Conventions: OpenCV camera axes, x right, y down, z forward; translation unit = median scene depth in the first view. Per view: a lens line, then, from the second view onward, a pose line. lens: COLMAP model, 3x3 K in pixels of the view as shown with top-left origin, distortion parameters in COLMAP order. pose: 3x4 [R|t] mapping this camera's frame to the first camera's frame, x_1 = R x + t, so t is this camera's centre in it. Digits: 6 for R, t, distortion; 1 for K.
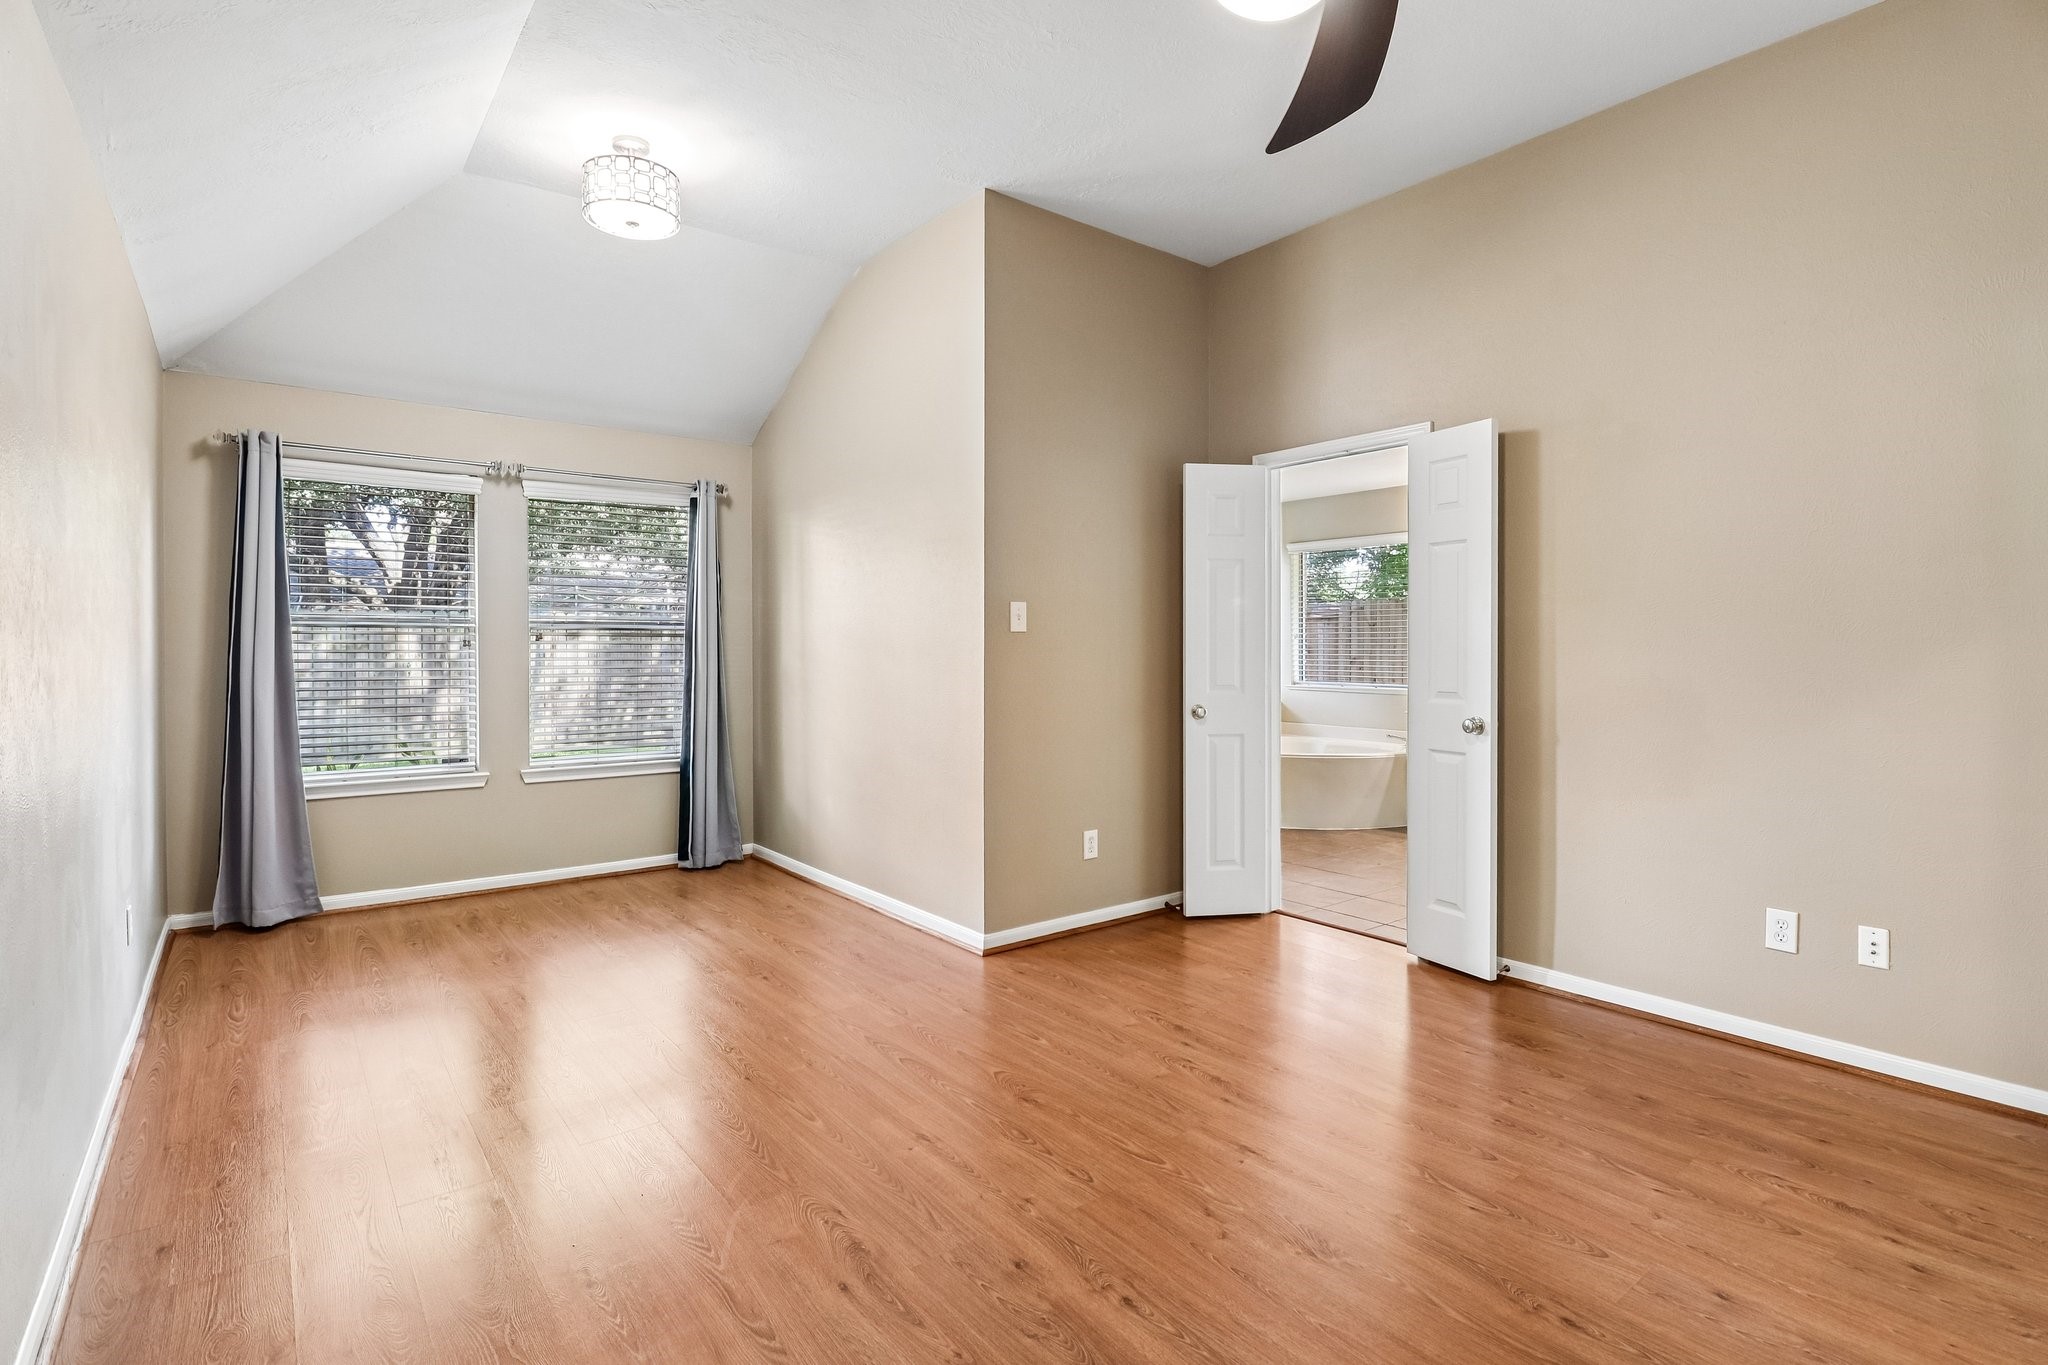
lens RADIAL K [[981.5, 0, 1003.9], [0, 981.5, 657.4], [0, 0, 1]] dist [-0.004878, -0.009725]
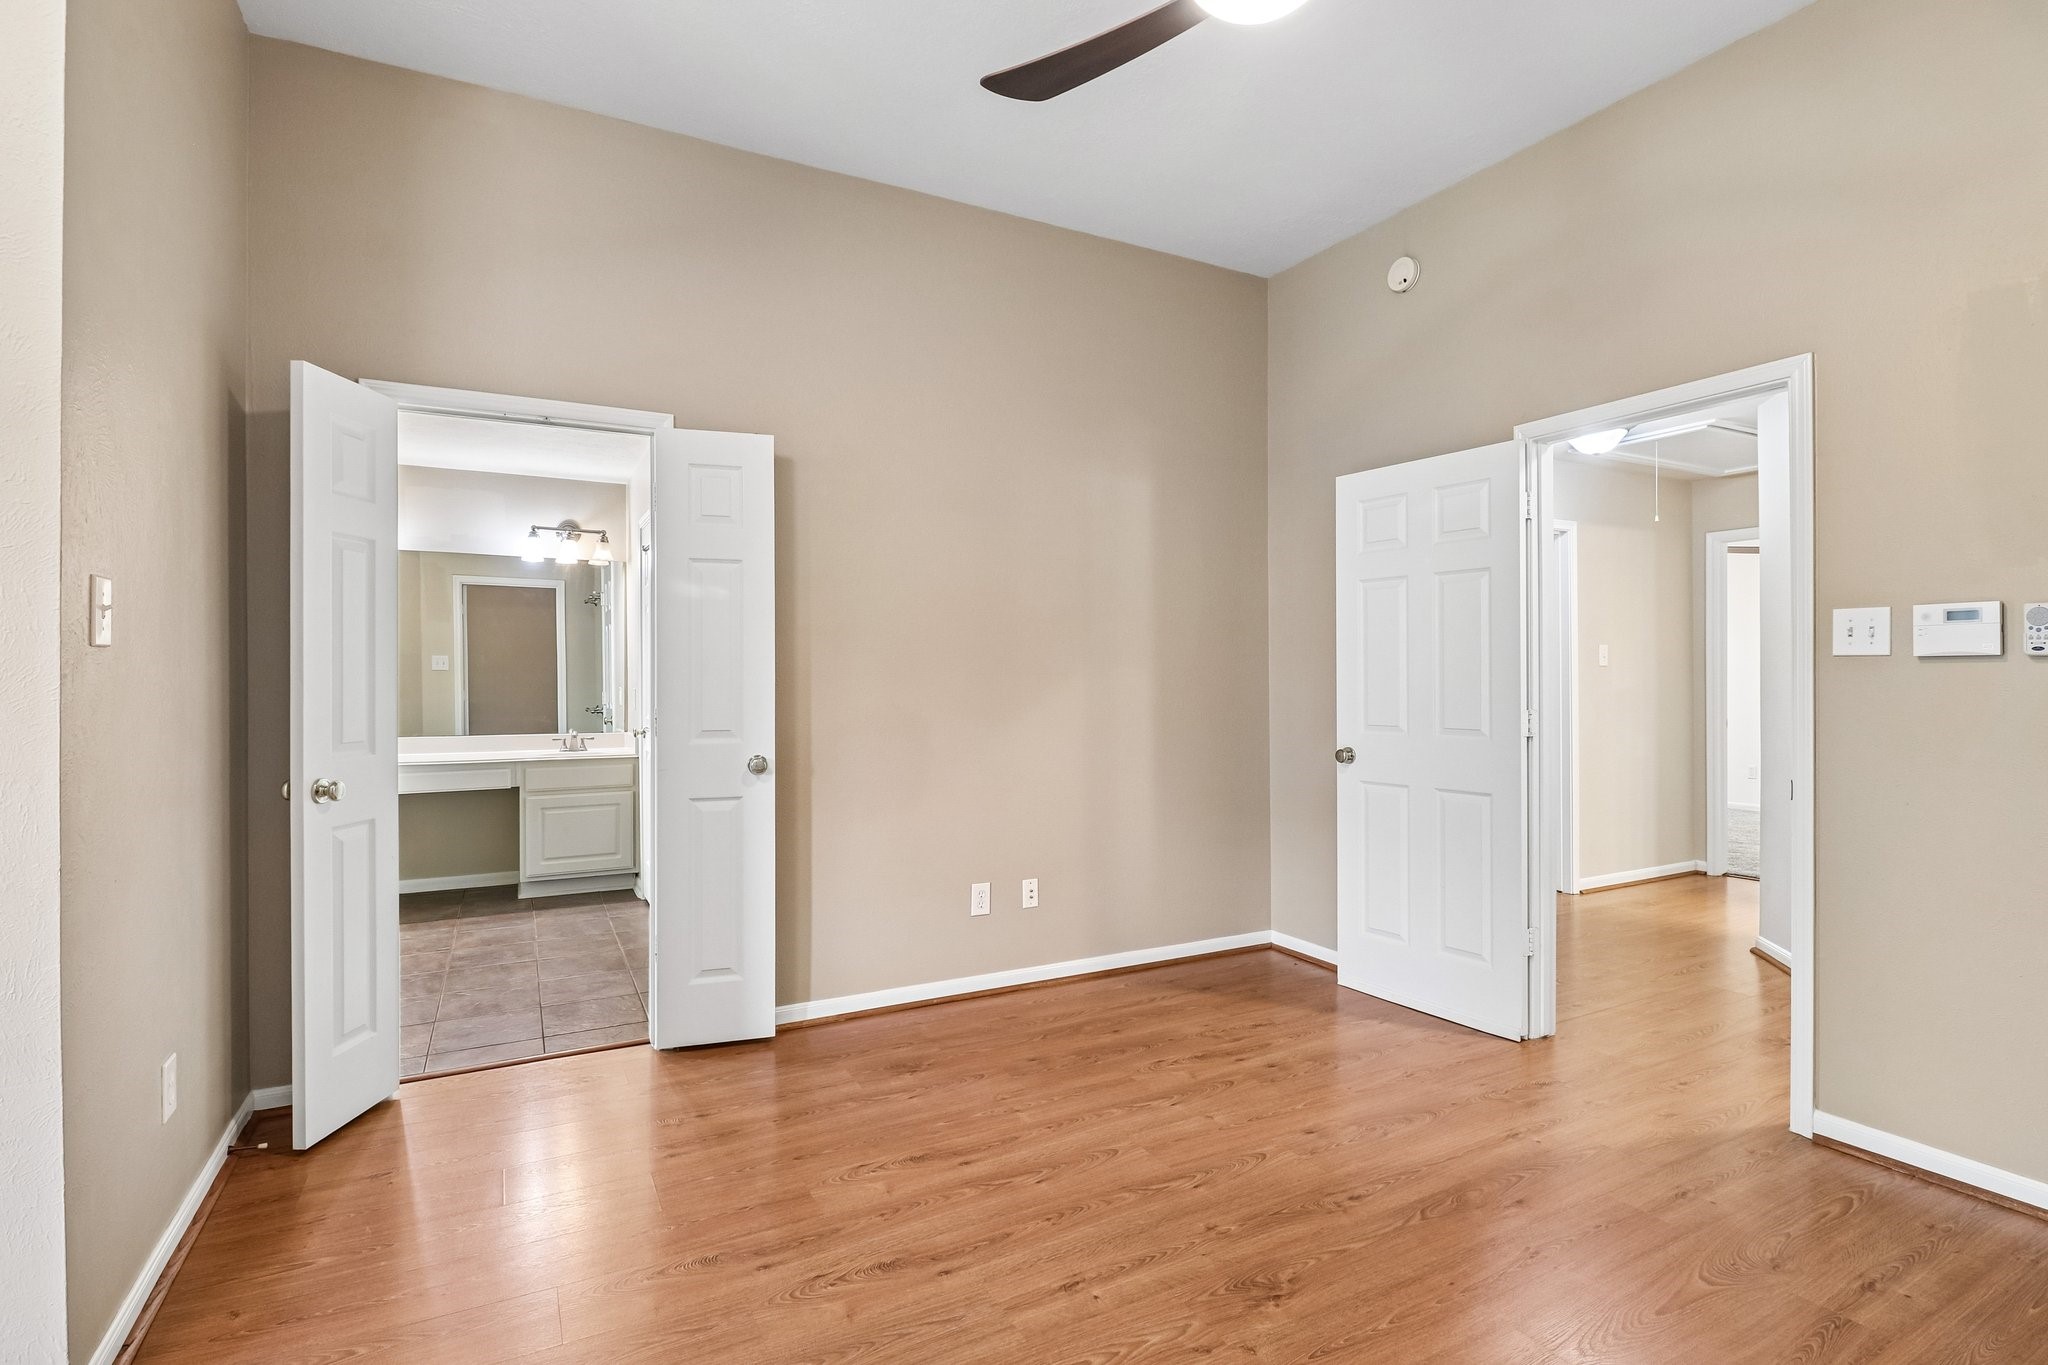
lens RADIAL K [[981.5, 0, 1026.8], [0, 981.5, 673.7], [0, 0, 1]] dist [-0.004878, -0.009725]
pose [[0.151816, 0.001683, 0.988407, -0.480487], [0.011396, 0.999929, -0.003453, -0.012495], [-0.988343, 0.011788, 0.151786, 0.750665]]
